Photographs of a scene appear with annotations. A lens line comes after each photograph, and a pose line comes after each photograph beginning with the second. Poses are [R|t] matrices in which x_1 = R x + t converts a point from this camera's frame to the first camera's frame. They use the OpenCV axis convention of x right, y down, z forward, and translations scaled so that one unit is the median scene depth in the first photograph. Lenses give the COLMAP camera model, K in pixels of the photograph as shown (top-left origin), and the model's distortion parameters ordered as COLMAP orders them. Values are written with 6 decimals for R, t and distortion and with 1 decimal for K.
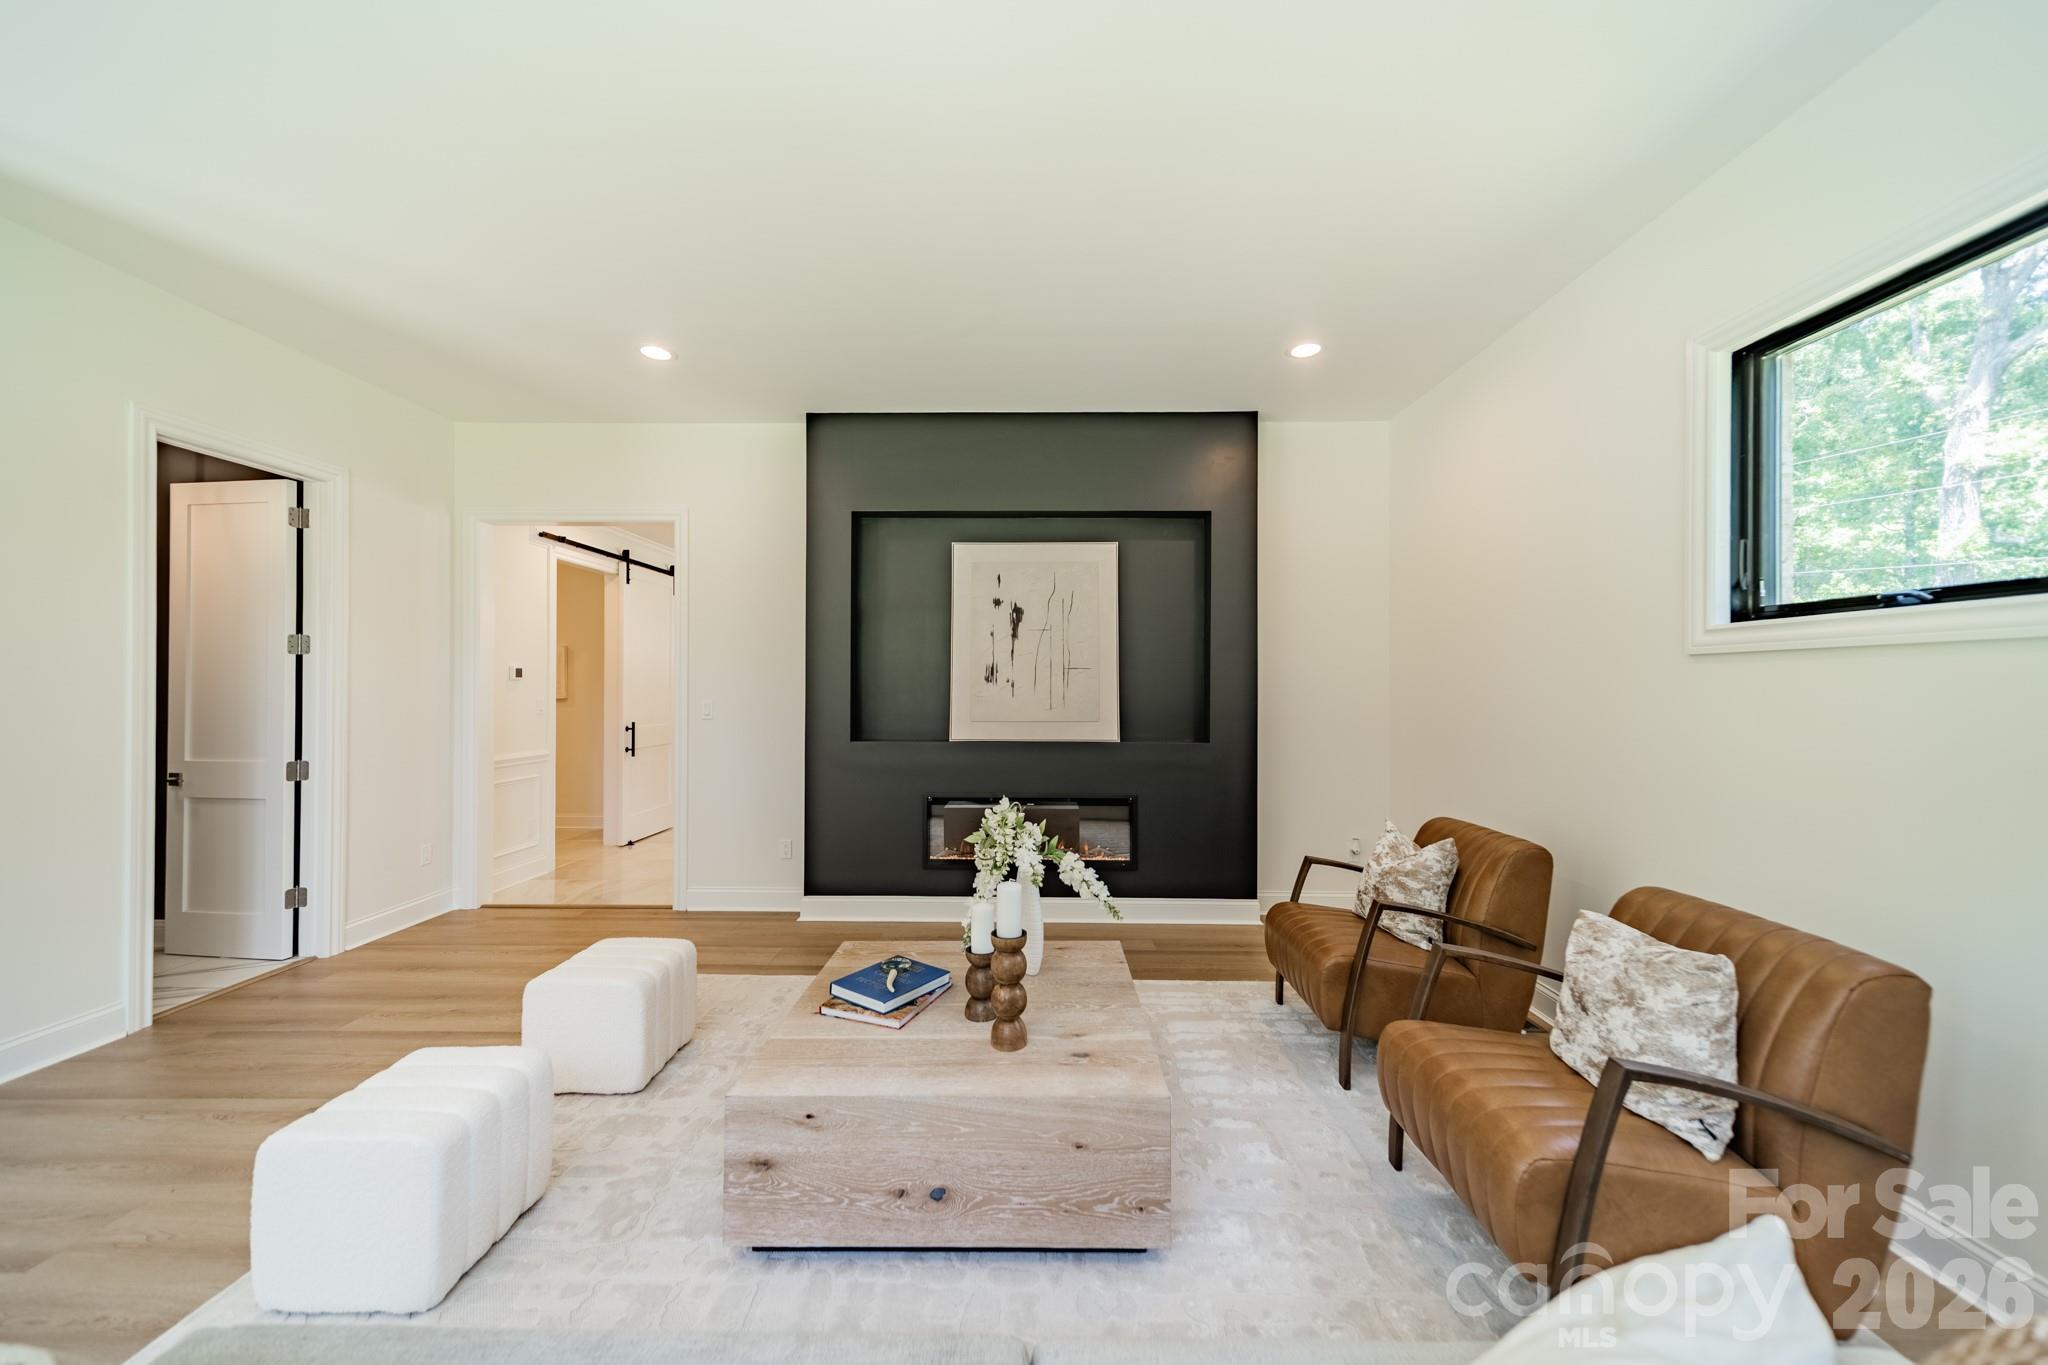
lens RADIAL K [[725.6, 0, 1028.9], [0, 725.6, 686.2], [0, 0, 1]] dist [0.007576, 0.000170]
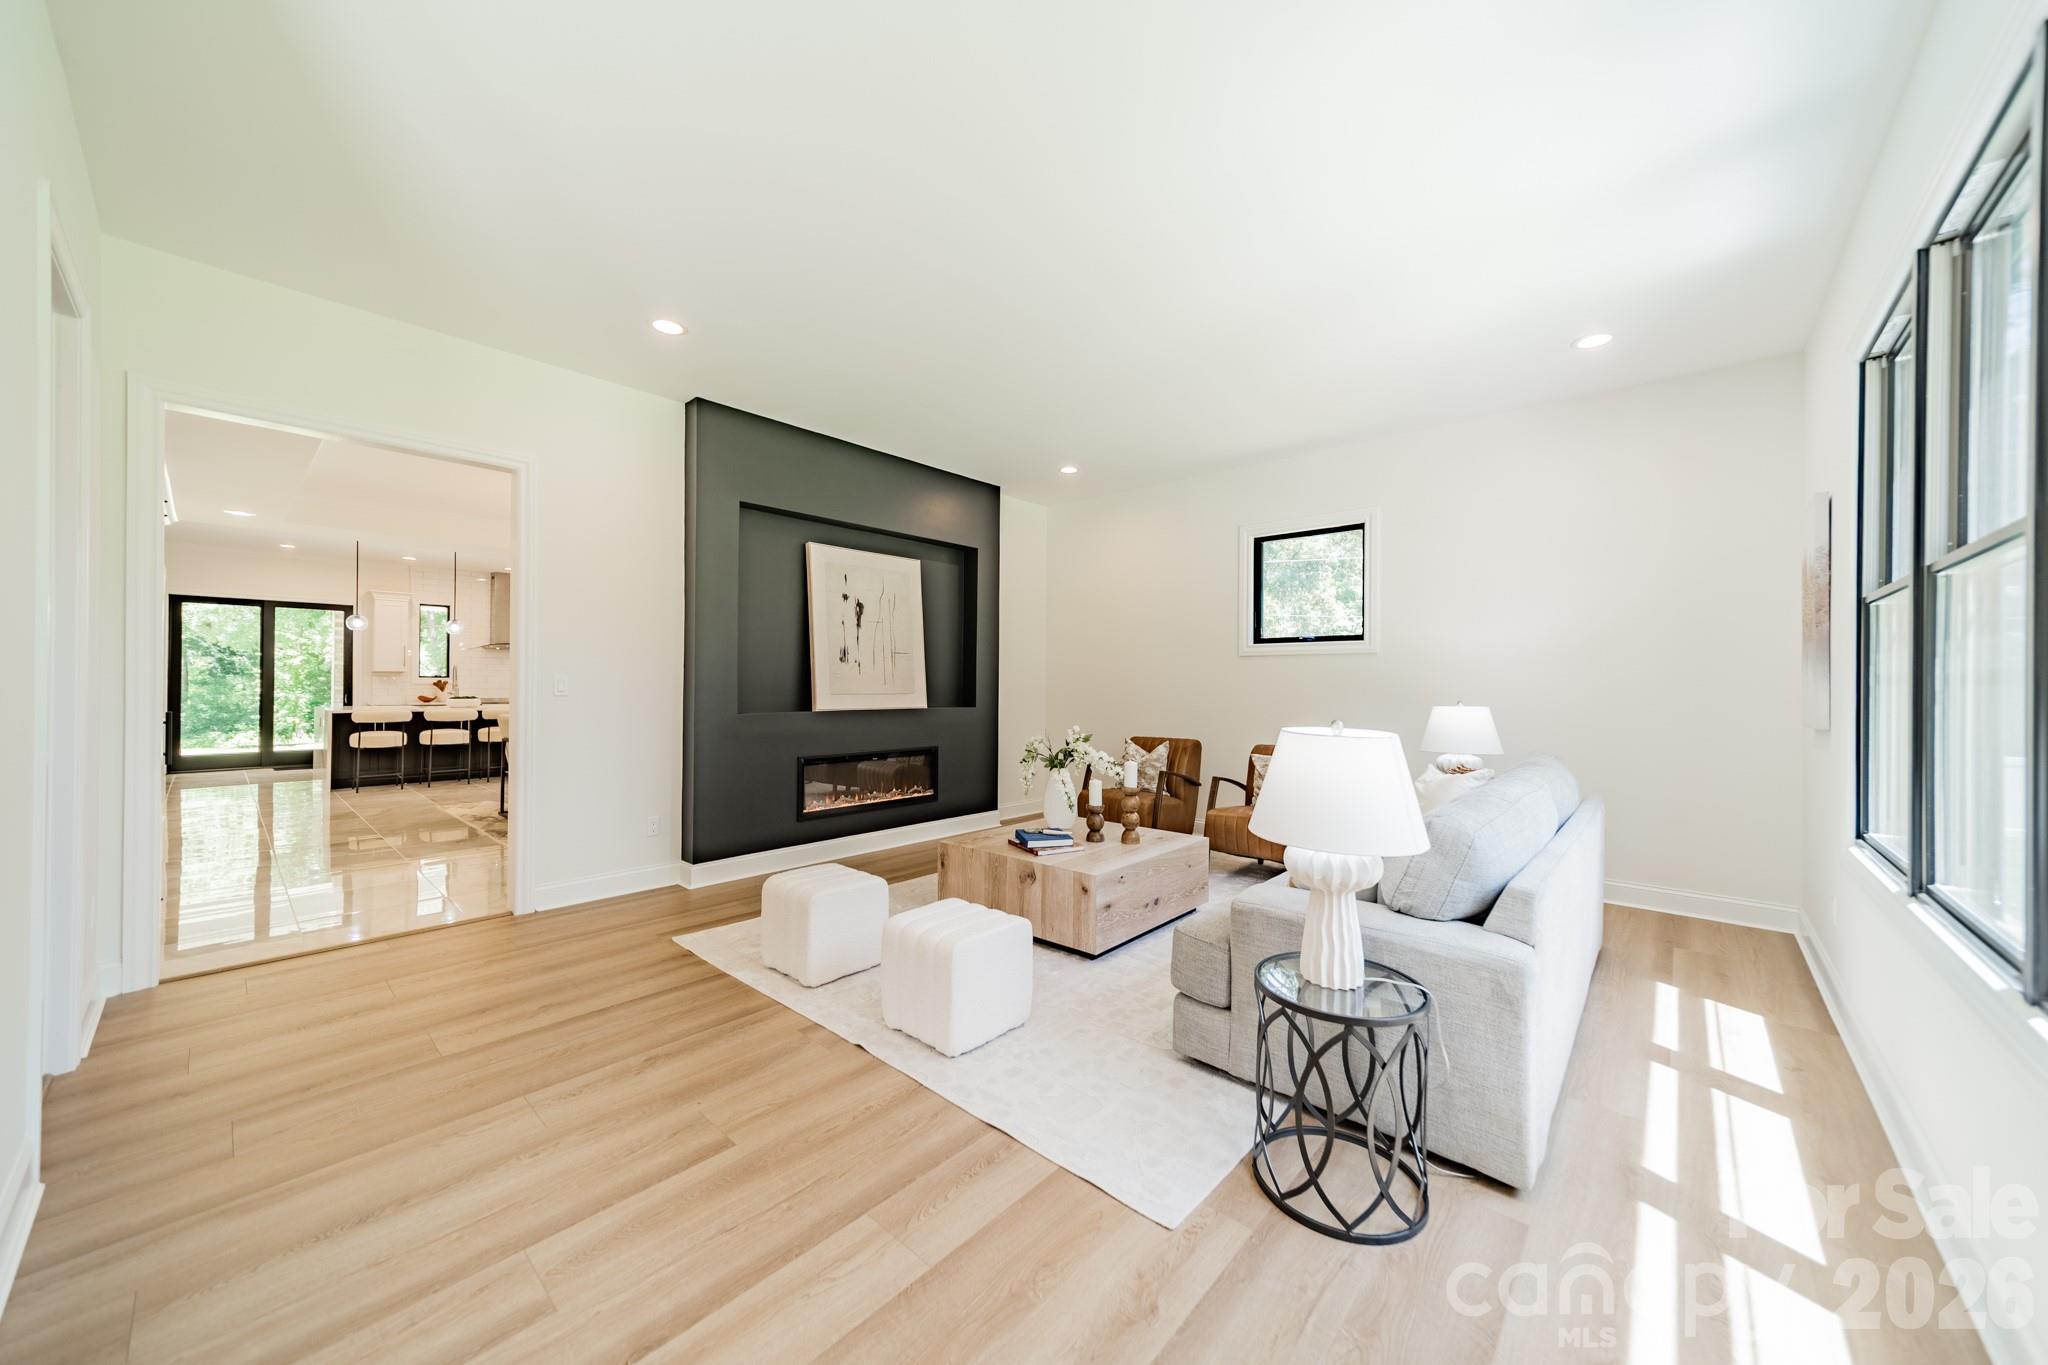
lens RADIAL K [[725.6, 0, 1028.9], [0, 725.6, 686.2], [0, 0, 1]] dist [0.007576, 0.000170]
pose [[0.655087, -0.002794, 0.755549, -0.773691], [-0.005589, 0.999948, 0.008543, 0.022878], [-0.755533, -0.009819, 0.655037, -0.037058]]
